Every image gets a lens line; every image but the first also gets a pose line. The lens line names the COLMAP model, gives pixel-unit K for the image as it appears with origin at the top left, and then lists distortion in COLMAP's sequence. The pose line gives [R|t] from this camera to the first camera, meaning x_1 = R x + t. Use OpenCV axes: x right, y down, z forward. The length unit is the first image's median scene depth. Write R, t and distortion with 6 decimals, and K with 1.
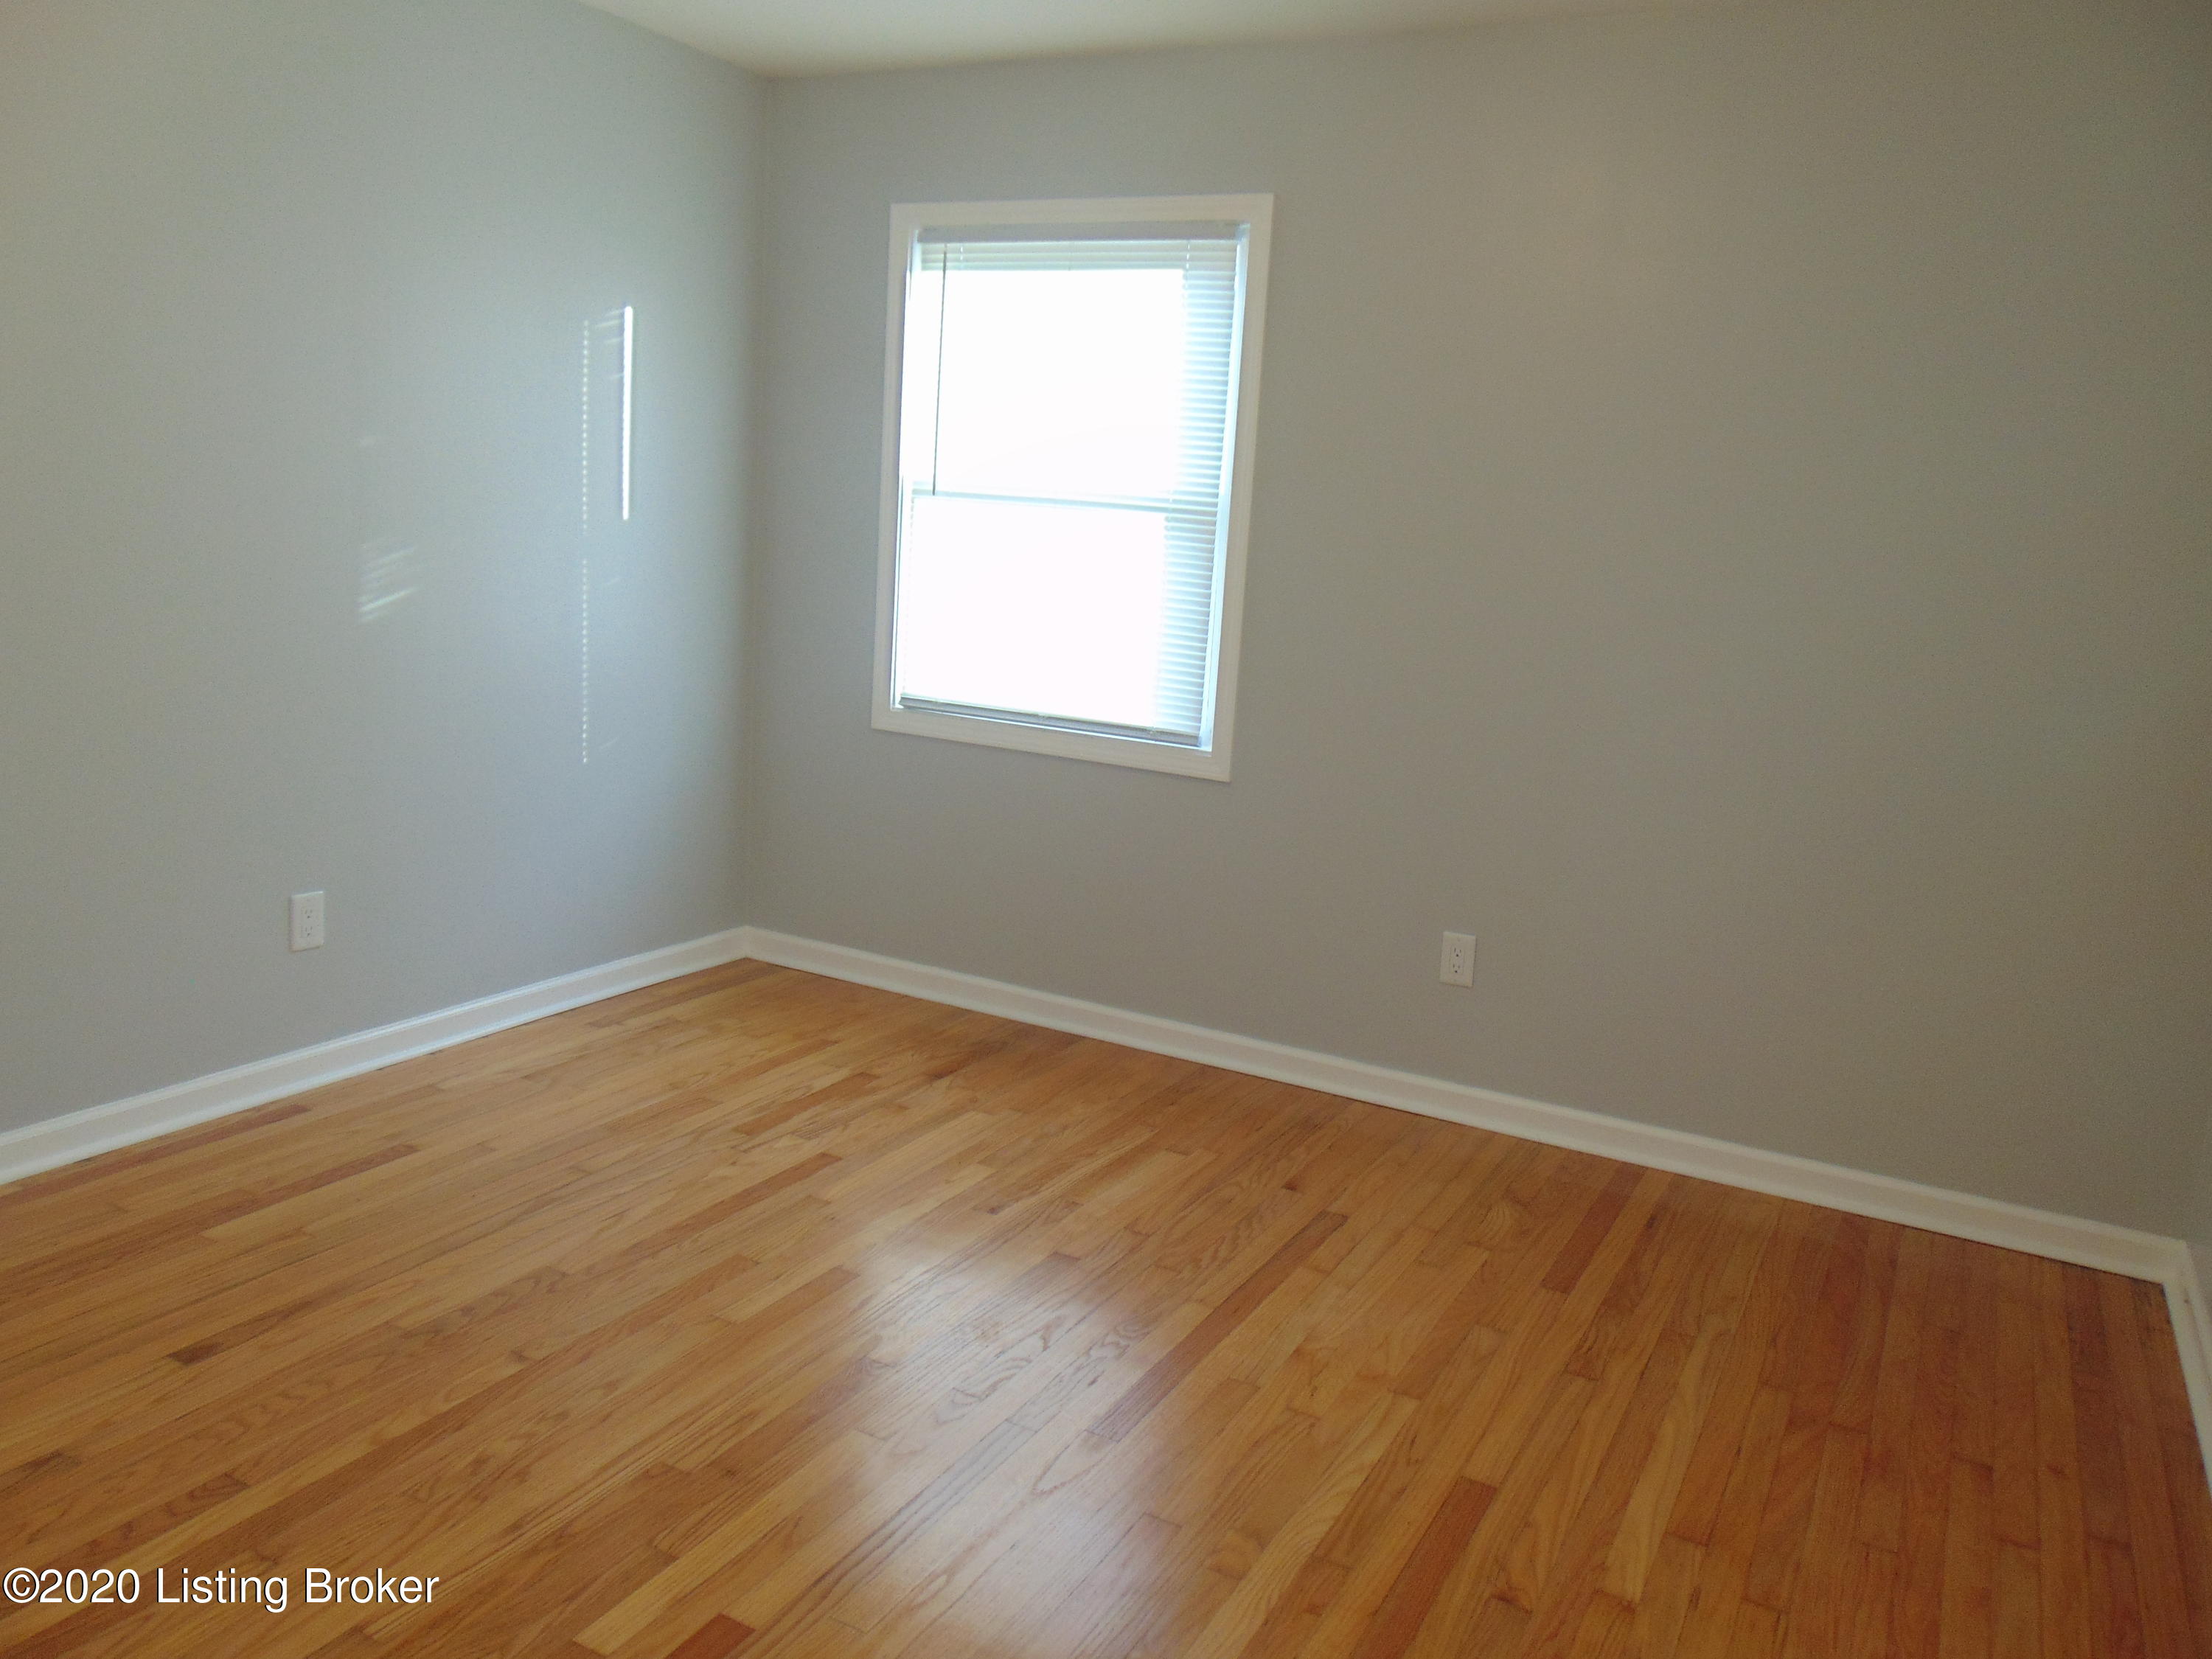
lens RADIAL K [[1677.6, 0, 1110.6], [0, 1677.6, 828.2], [0, 0, 1]] dist [-0.040576, 0.074078]
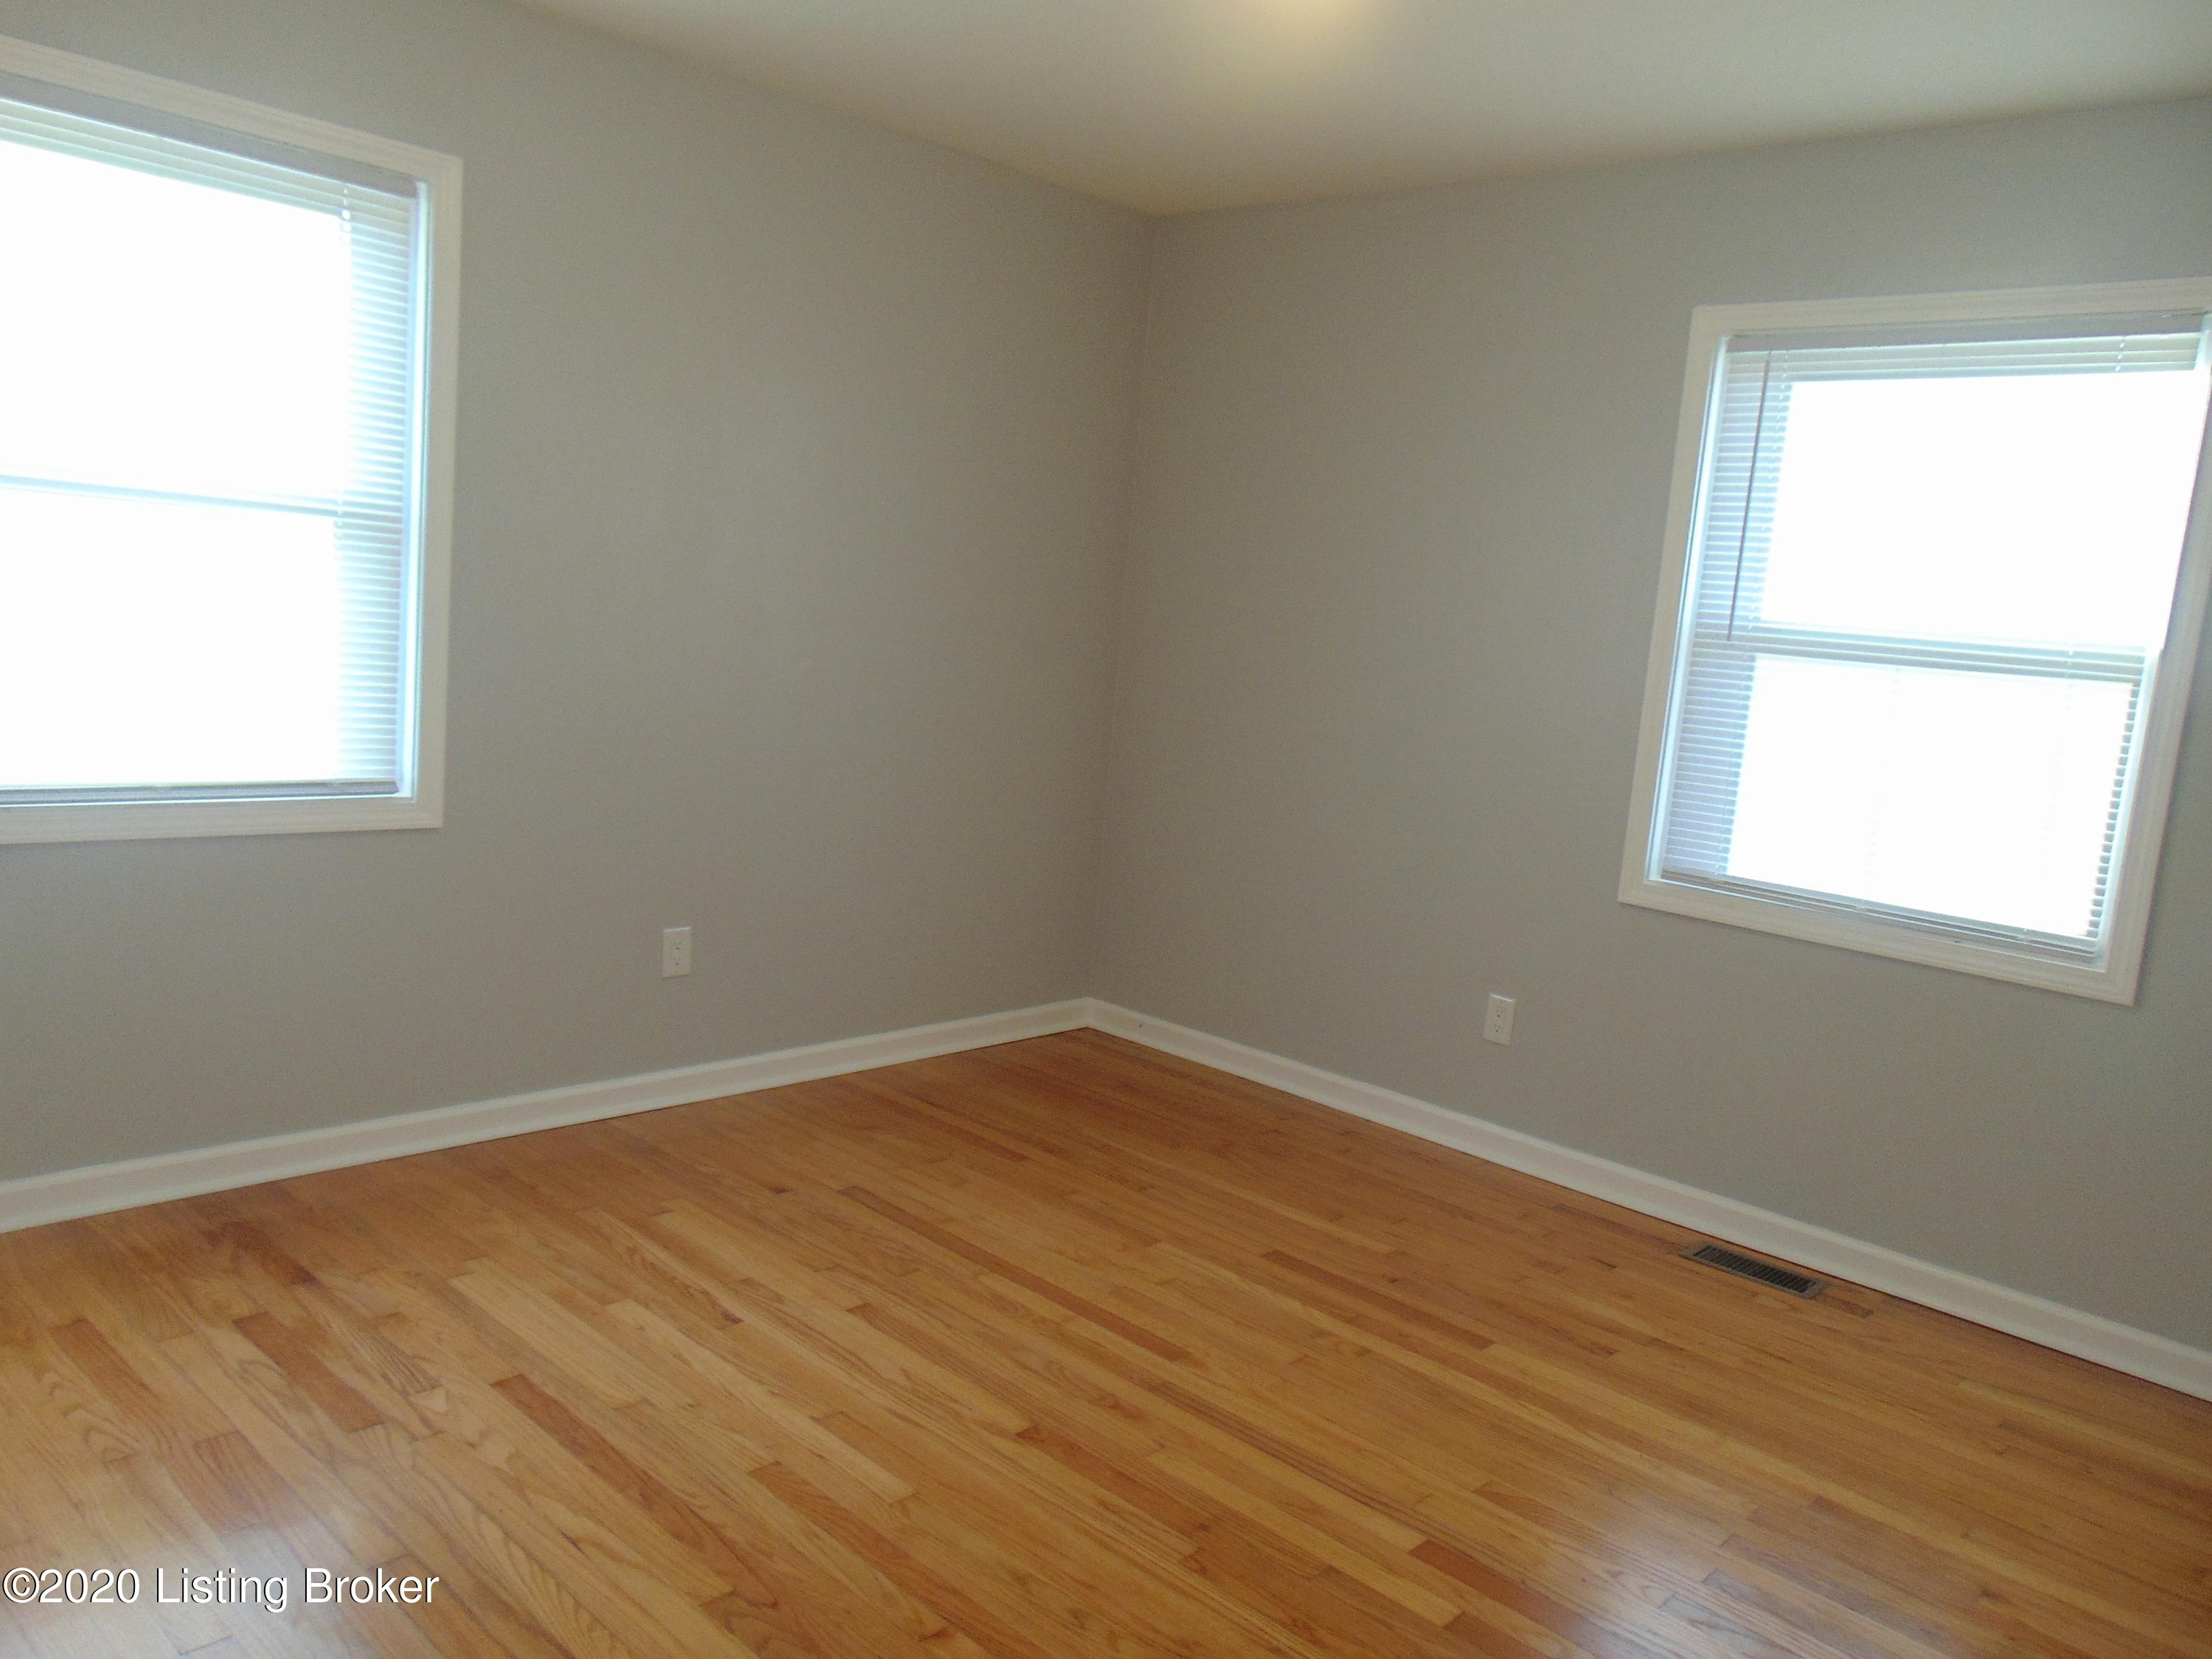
lens RADIAL K [[1677.6, 0, 1110.6], [0, 1677.6, 828.2], [0, 0, 1]] dist [-0.040576, 0.074078]
pose [[0.248303, -0.178214, 0.952148, -0.754683], [0.106470, 0.981996, 0.156036, -0.141254], [-0.962813, 0.062631, 0.262807, 0.485096]]
